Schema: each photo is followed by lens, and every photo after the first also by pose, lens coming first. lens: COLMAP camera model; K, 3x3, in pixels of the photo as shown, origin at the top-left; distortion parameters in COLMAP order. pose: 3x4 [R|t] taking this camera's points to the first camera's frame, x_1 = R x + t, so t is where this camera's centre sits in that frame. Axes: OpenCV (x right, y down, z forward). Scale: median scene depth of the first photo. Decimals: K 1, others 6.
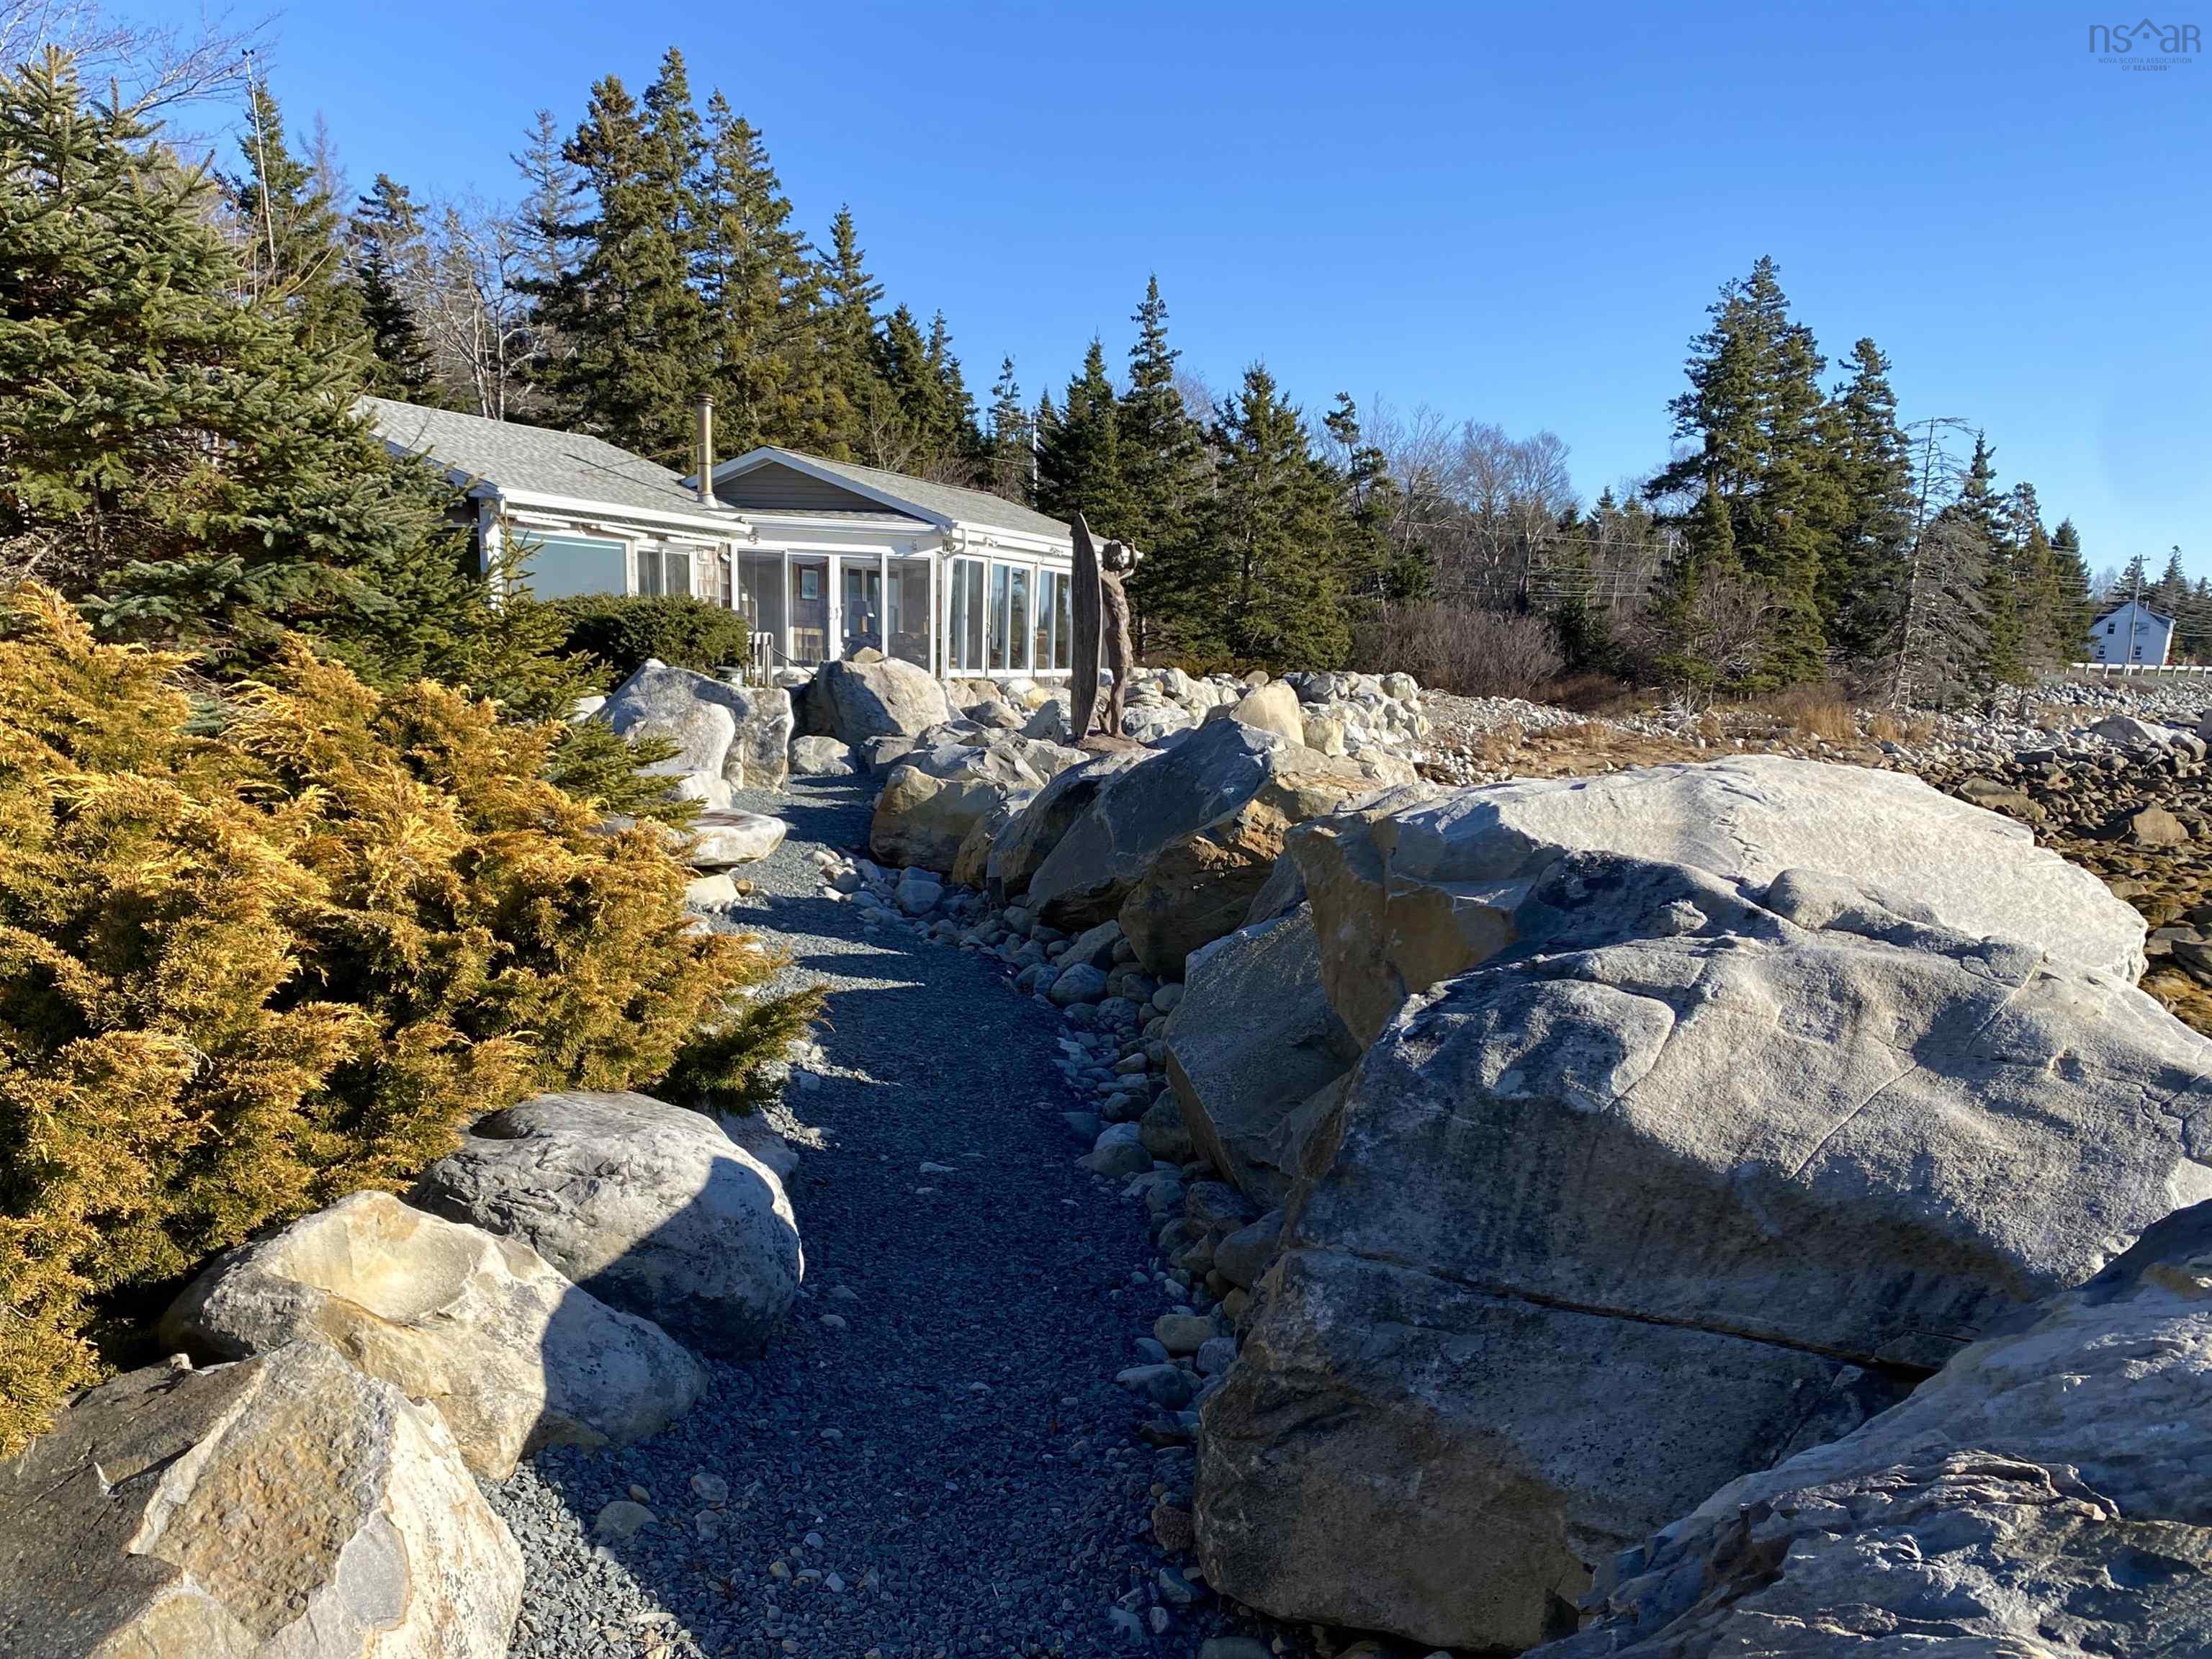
lens RADIAL K [[1878.7, 0, 1046.7], [0, 1878.7, 1198.9], [0, 0, 1]] dist [0.050176, -0.058269]
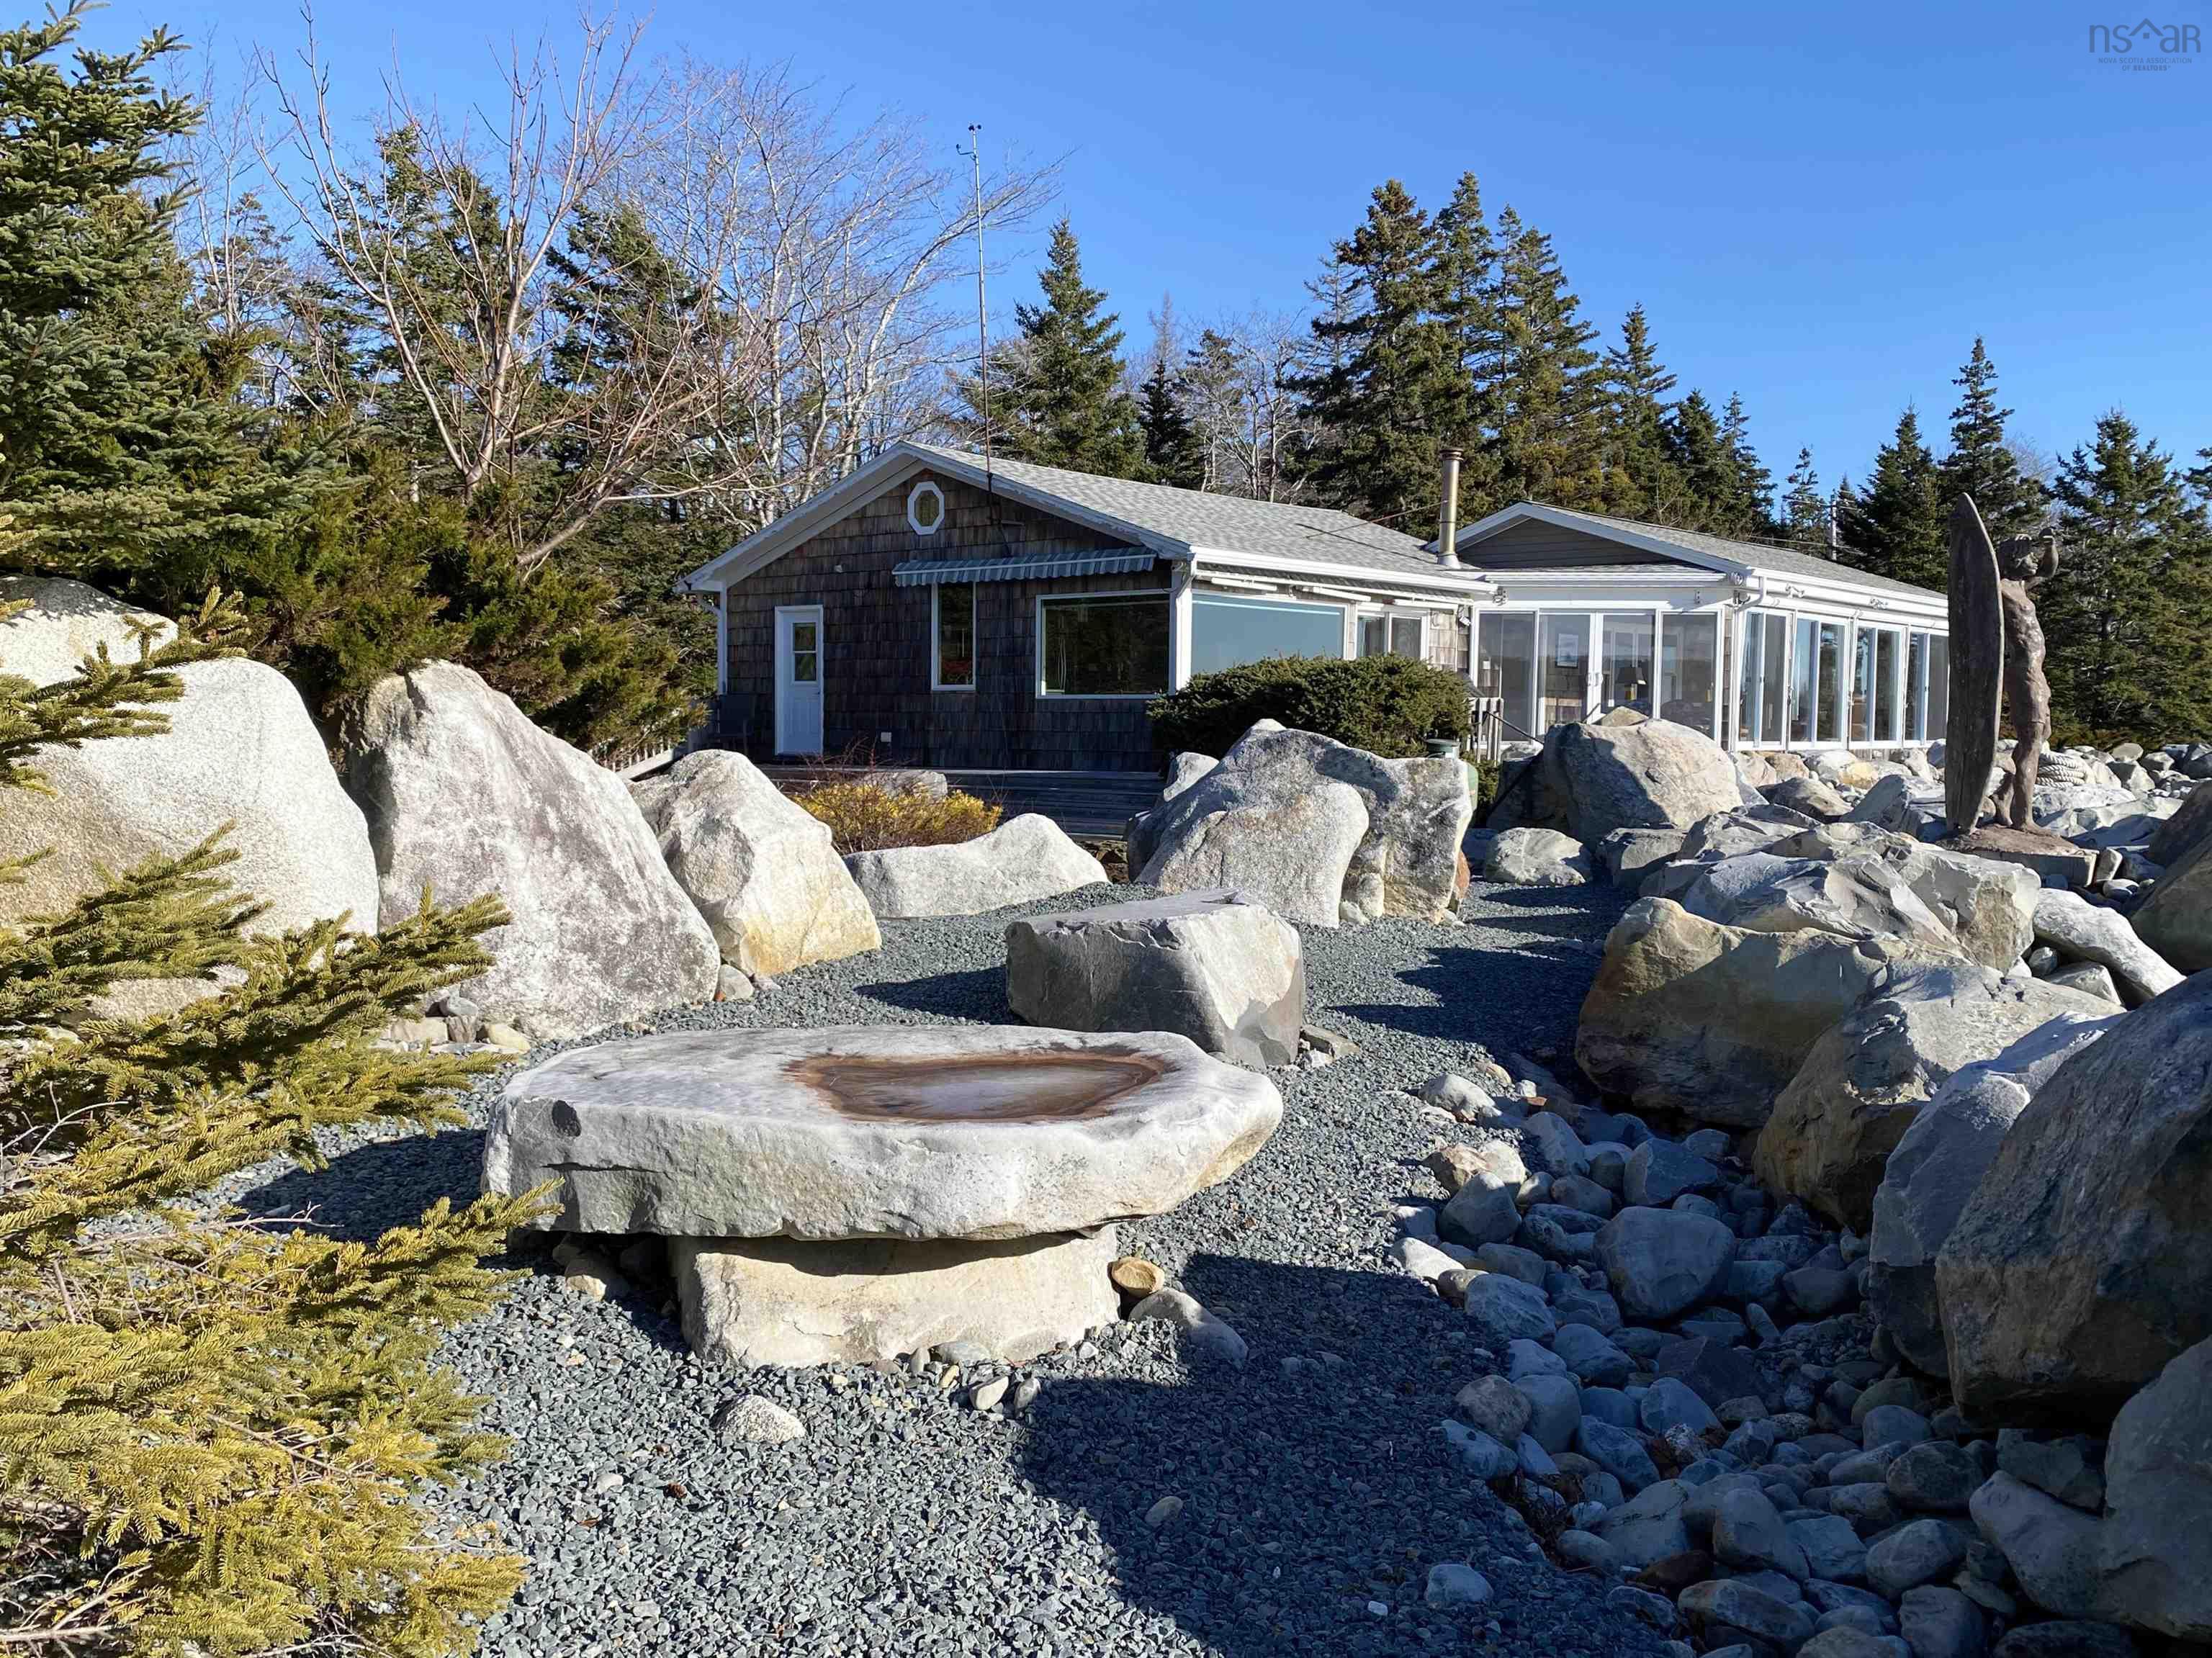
lens RADIAL K [[1841.5, 0, 1106.7], [0, 1841.5, 859.0], [0, 0, 1]] dist [0.065362, -0.095370]
pose [[0.930202, 0.008351, -0.366952, -0.008193], [-0.087273, 0.976102, -0.199019, -0.035583], [0.356521, 0.217153, 0.908701, 0.137442]]
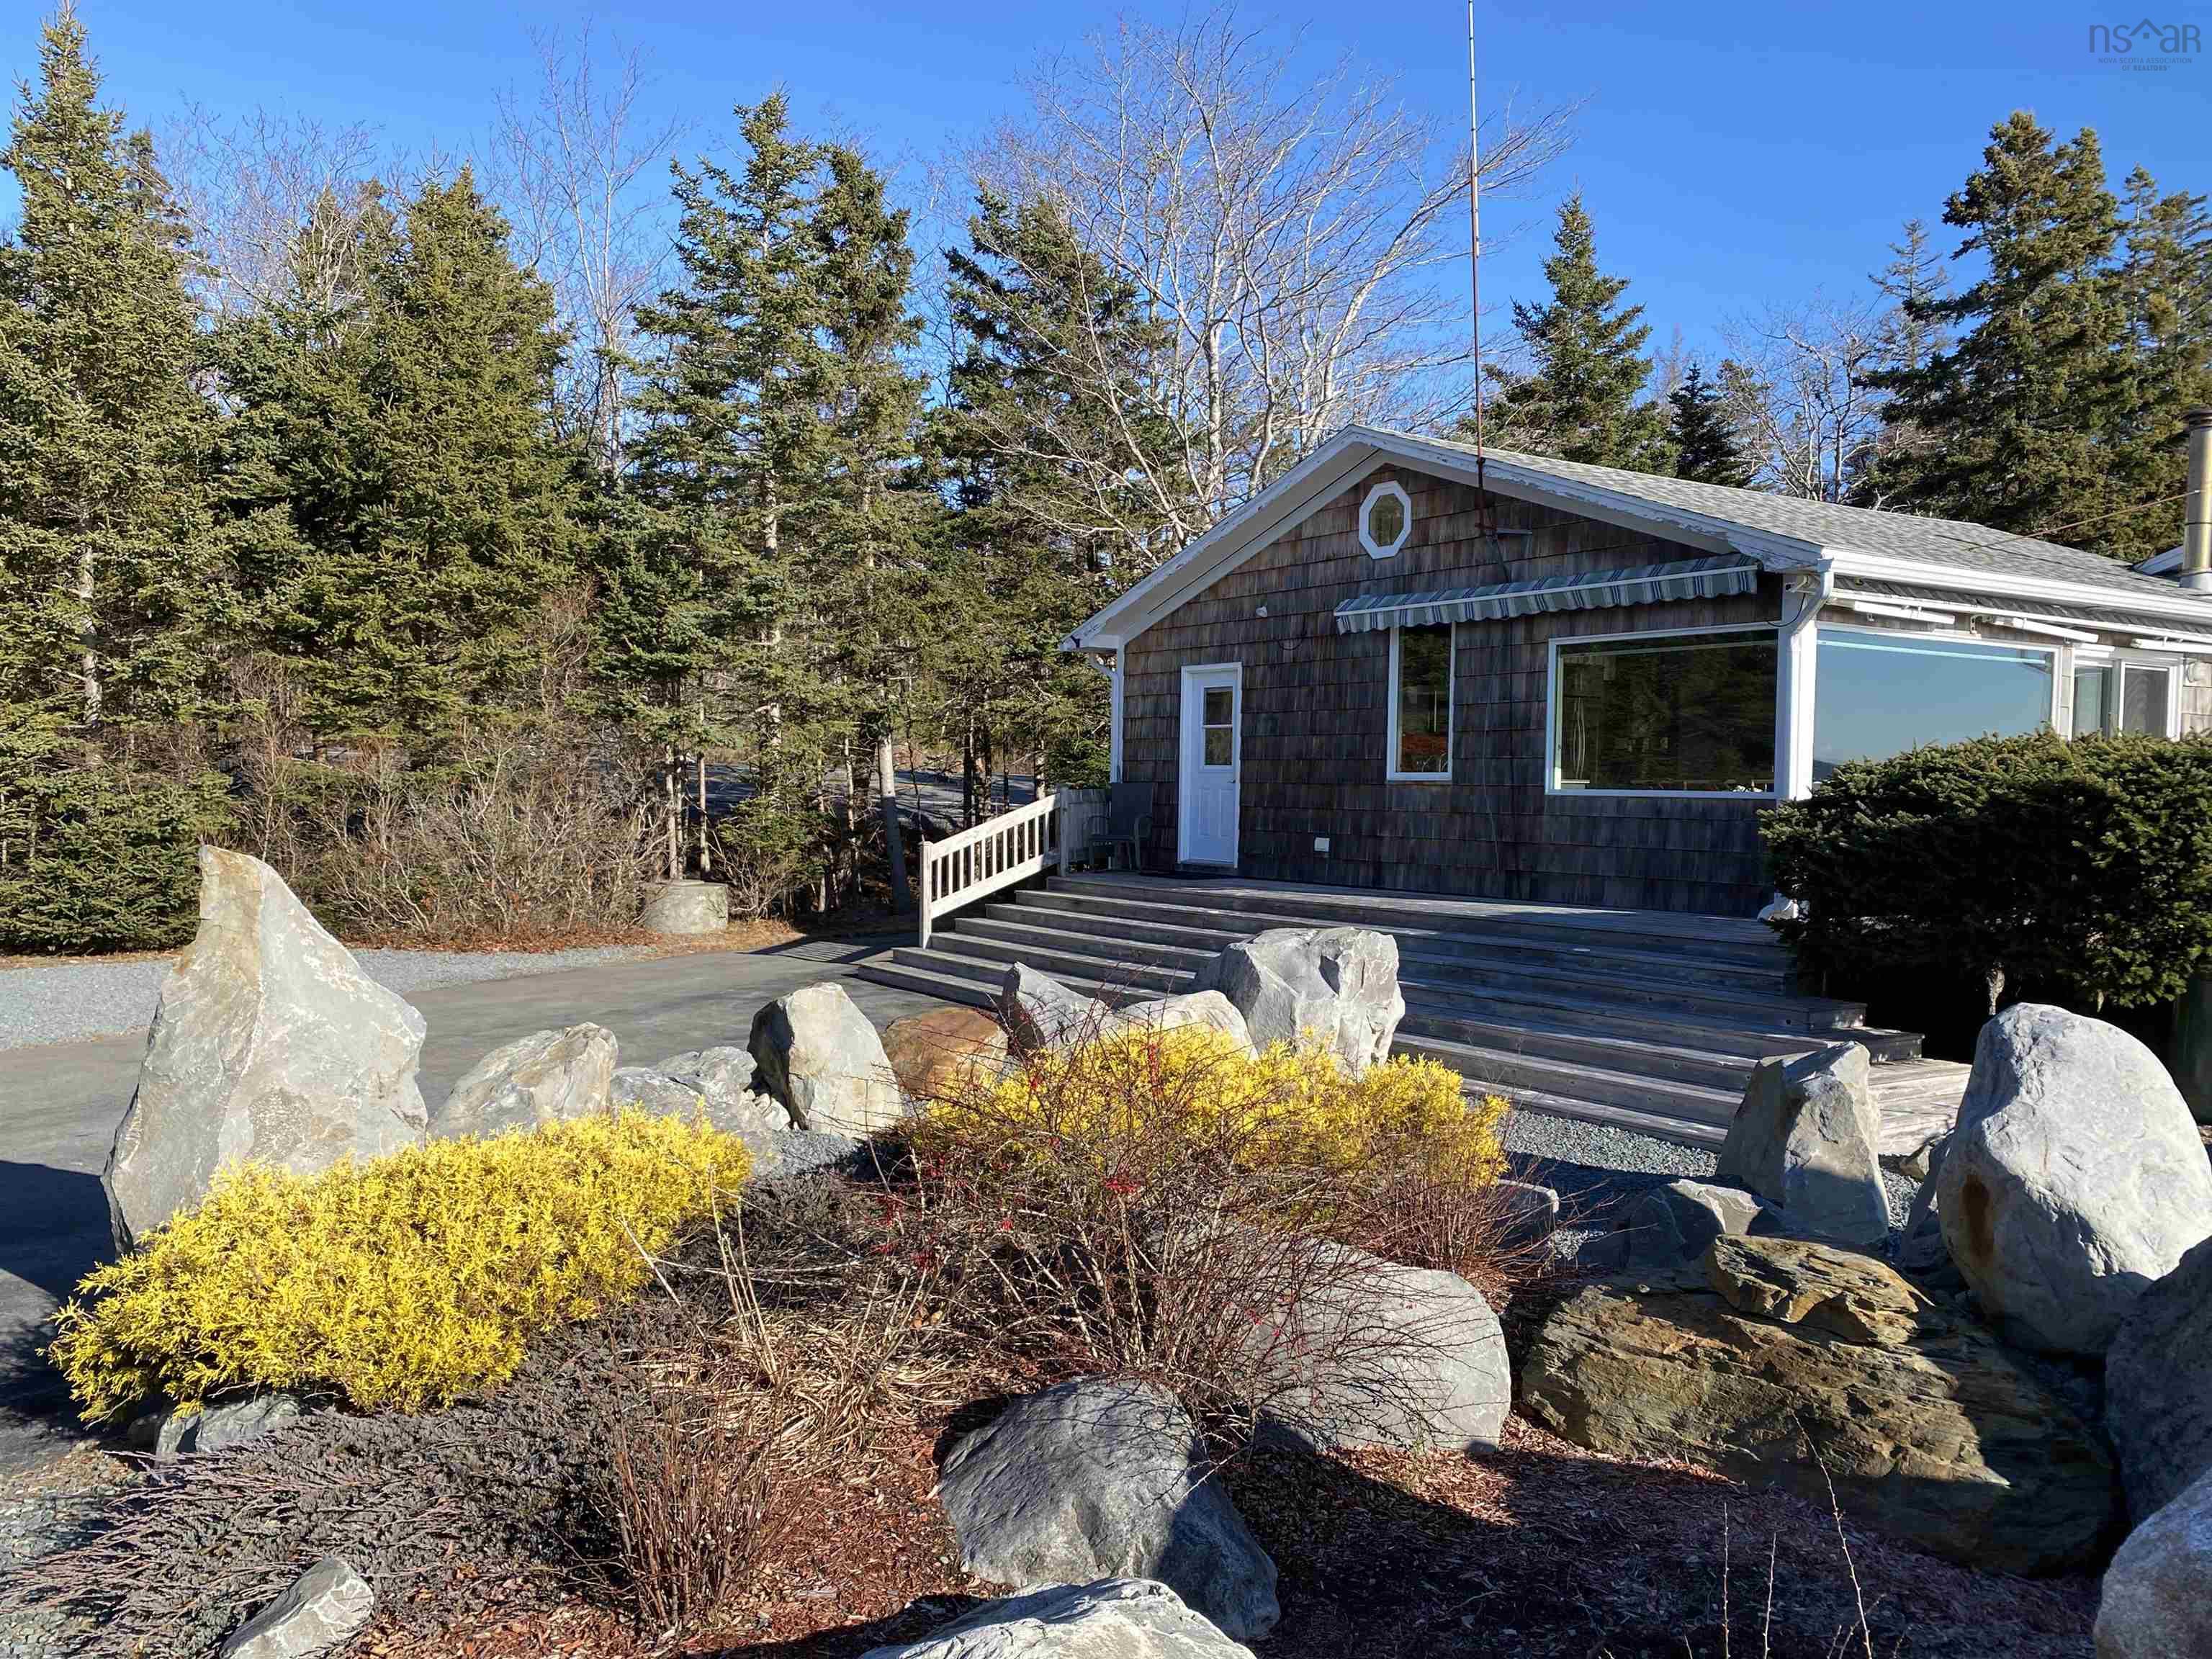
lens RADIAL K [[1841.7, 0, 1088.4], [0, 1841.7, 854.3], [0, 0, 1]] dist [0.065362, -0.095370]
pose [[0.801610, 0.007254, -0.597803, -0.078712], [-0.161391, 0.965428, -0.204699, -0.085616], [0.575651, 0.260569, 0.775068, 0.277178]]
